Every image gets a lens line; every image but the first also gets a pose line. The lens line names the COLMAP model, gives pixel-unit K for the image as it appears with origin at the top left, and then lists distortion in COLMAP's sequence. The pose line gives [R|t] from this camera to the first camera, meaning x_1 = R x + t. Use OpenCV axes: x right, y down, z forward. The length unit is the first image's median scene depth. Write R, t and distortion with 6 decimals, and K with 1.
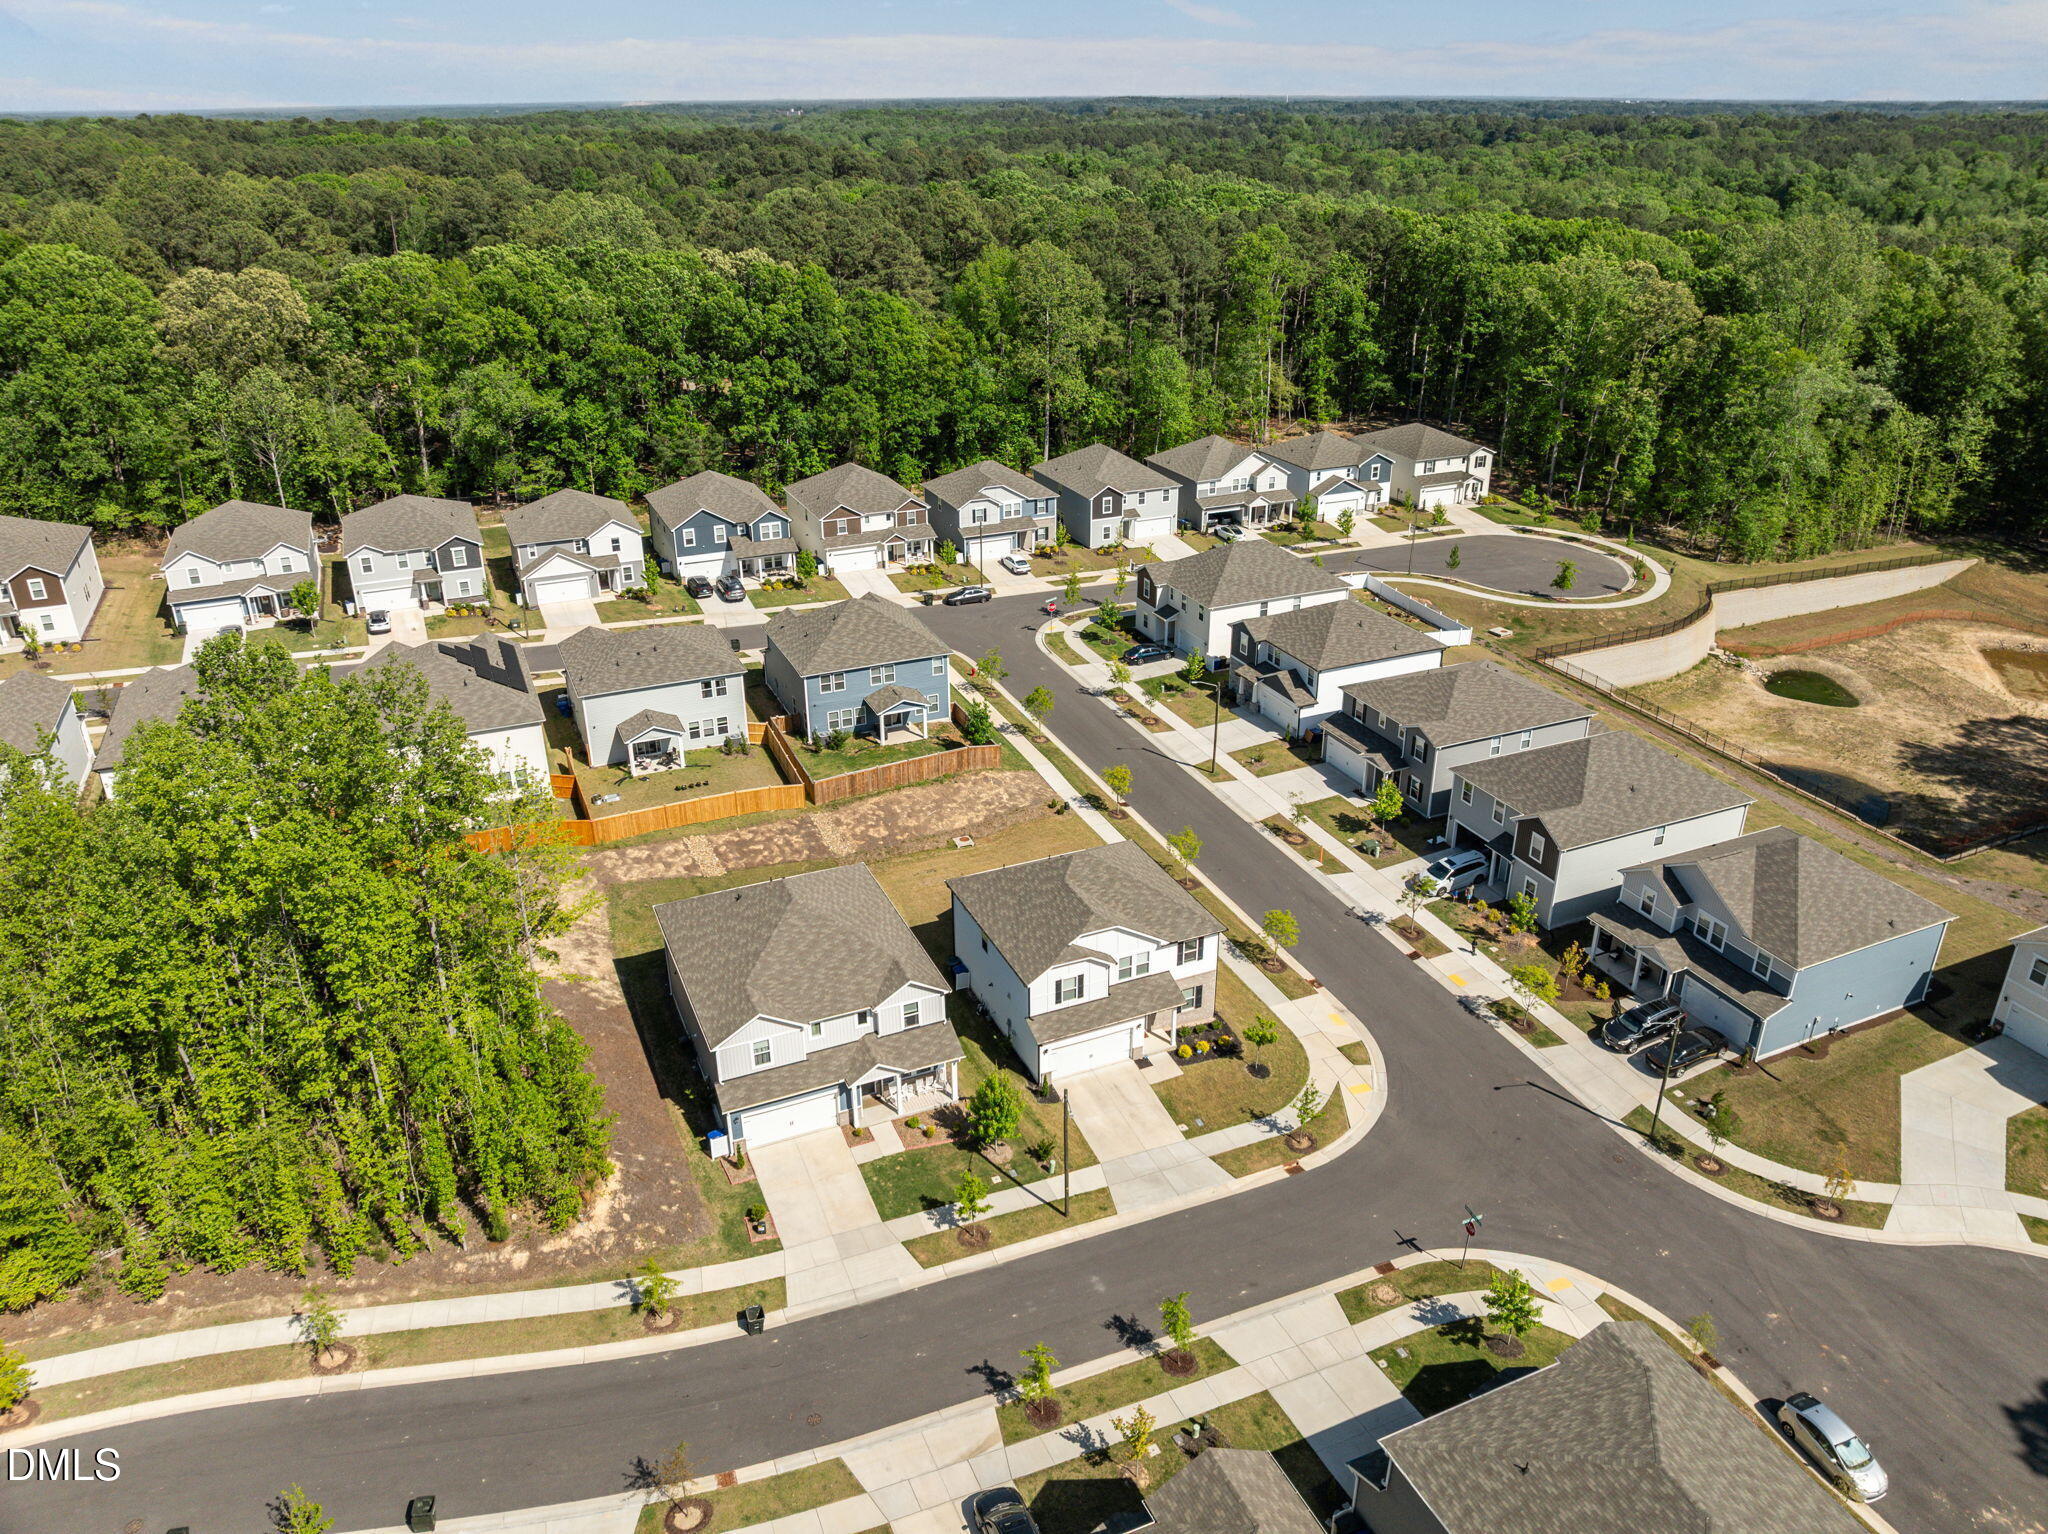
lens RADIAL K [[1438.0, 0, 1027.5], [0, 1438.0, 756.2], [0, 0, 1]] dist [-0.044145, 0.006493]
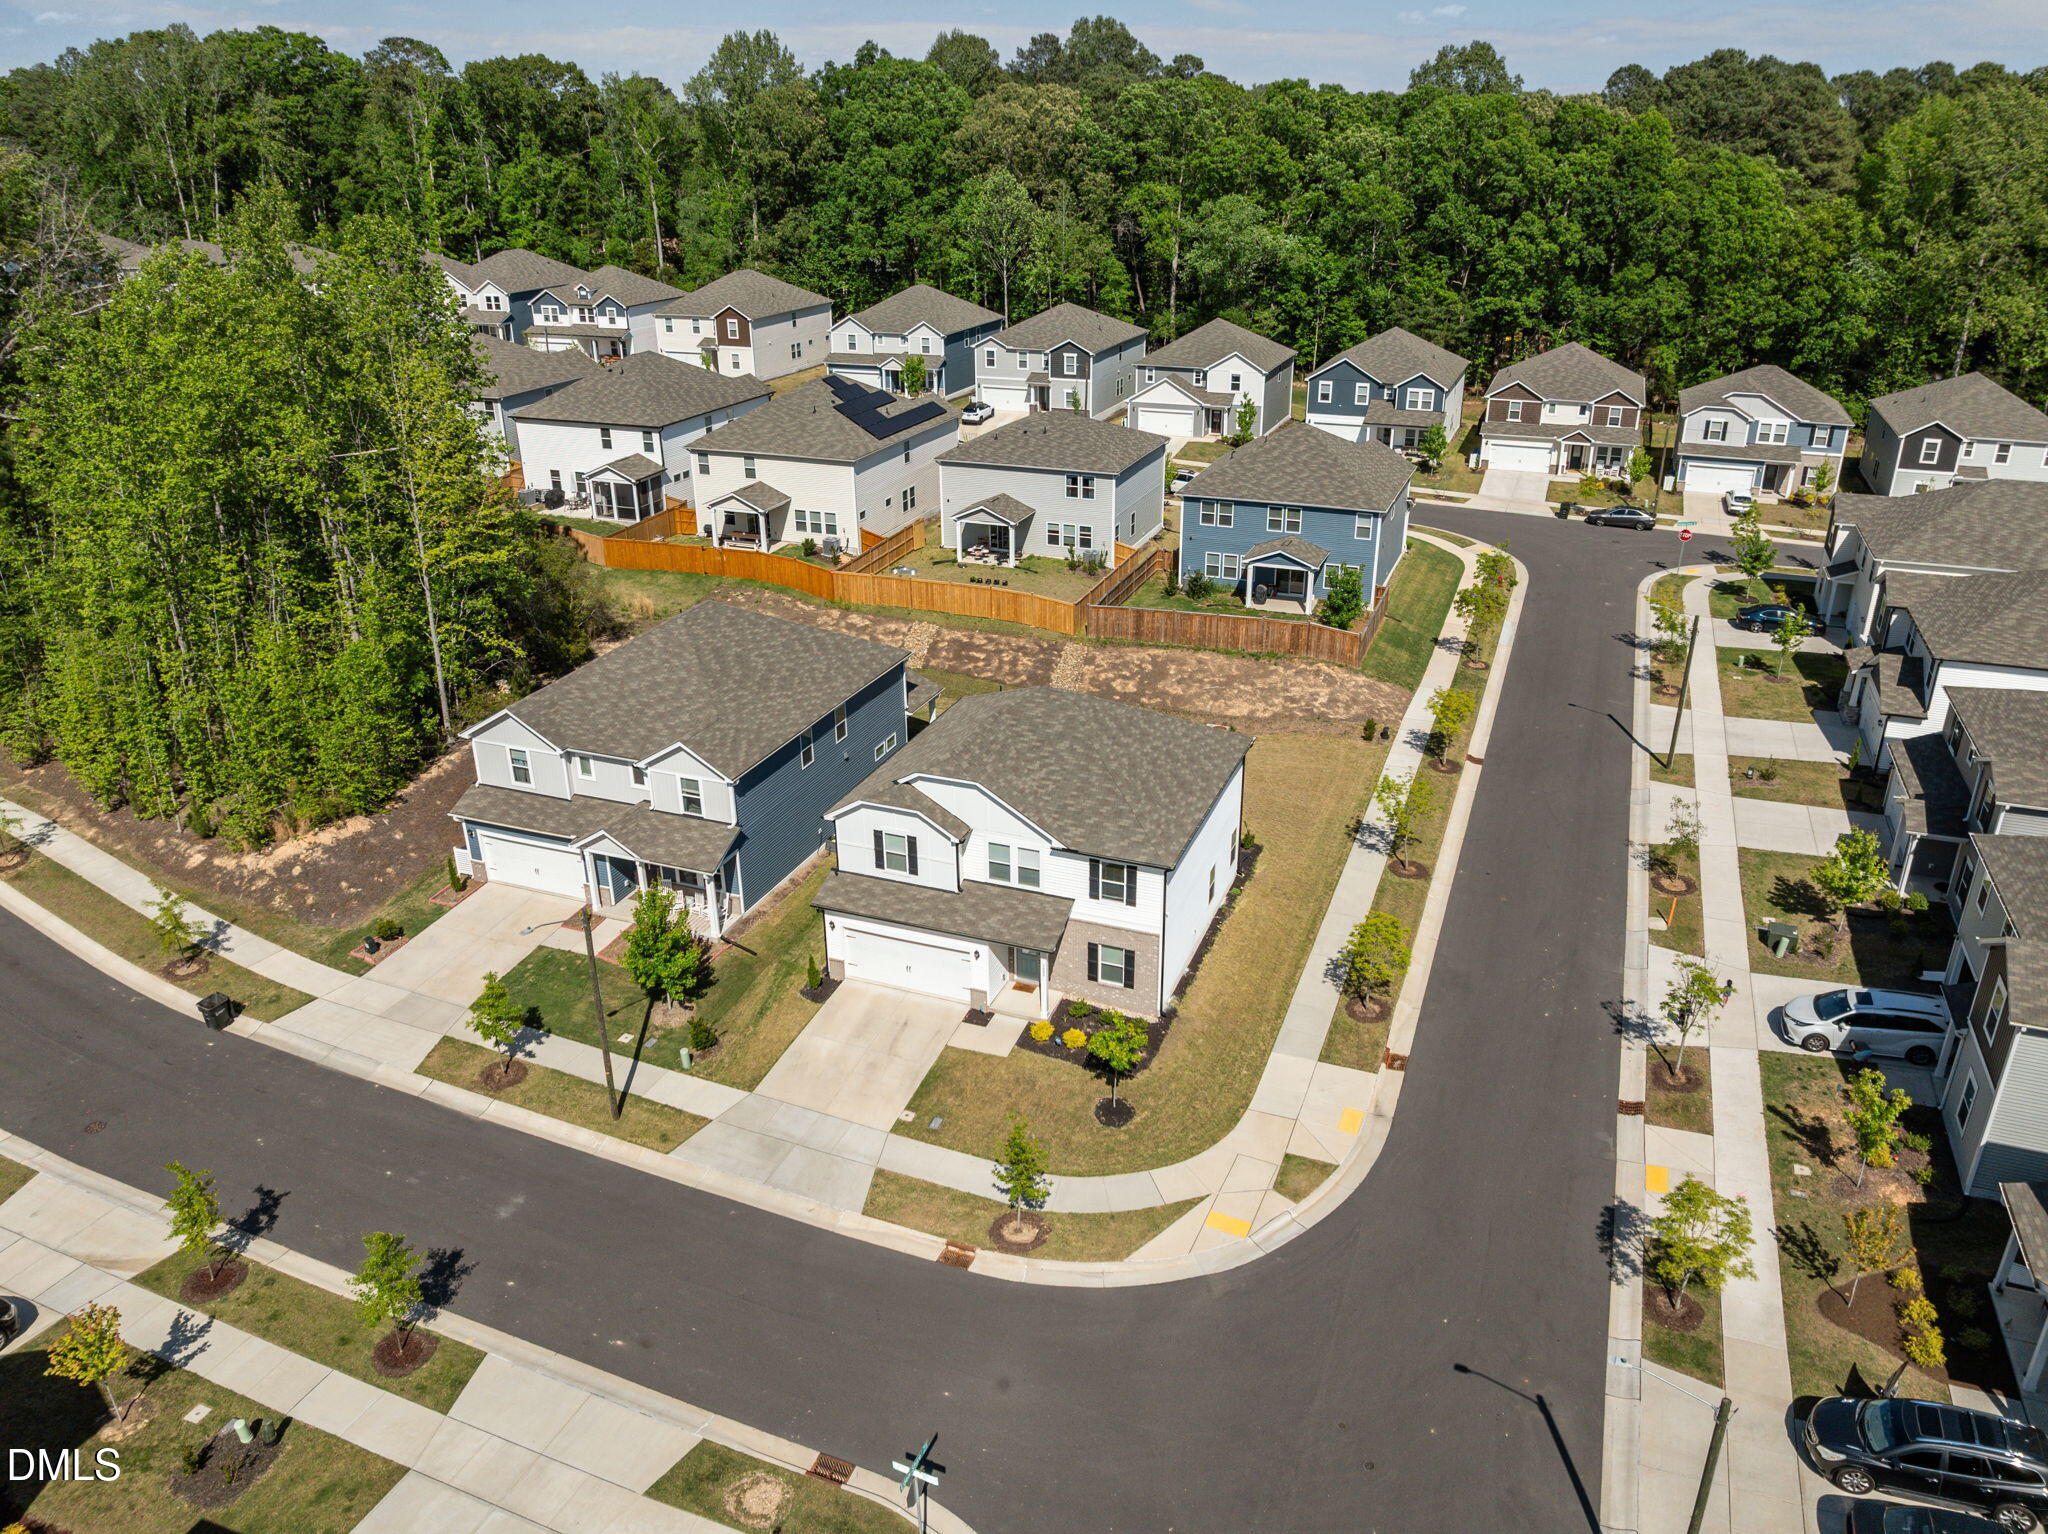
lens RADIAL K [[1438.0, 0, 1031.1], [0, 1438.0, 756.2], [0, 0, 1]] dist [-0.044145, 0.006493]
pose [[0.705105, 0.283427, -0.649997, 0.372247], [-0.293826, 0.951031, 0.095954, 0.031393], [0.645363, 0.123328, 0.753854, 0.421109]]
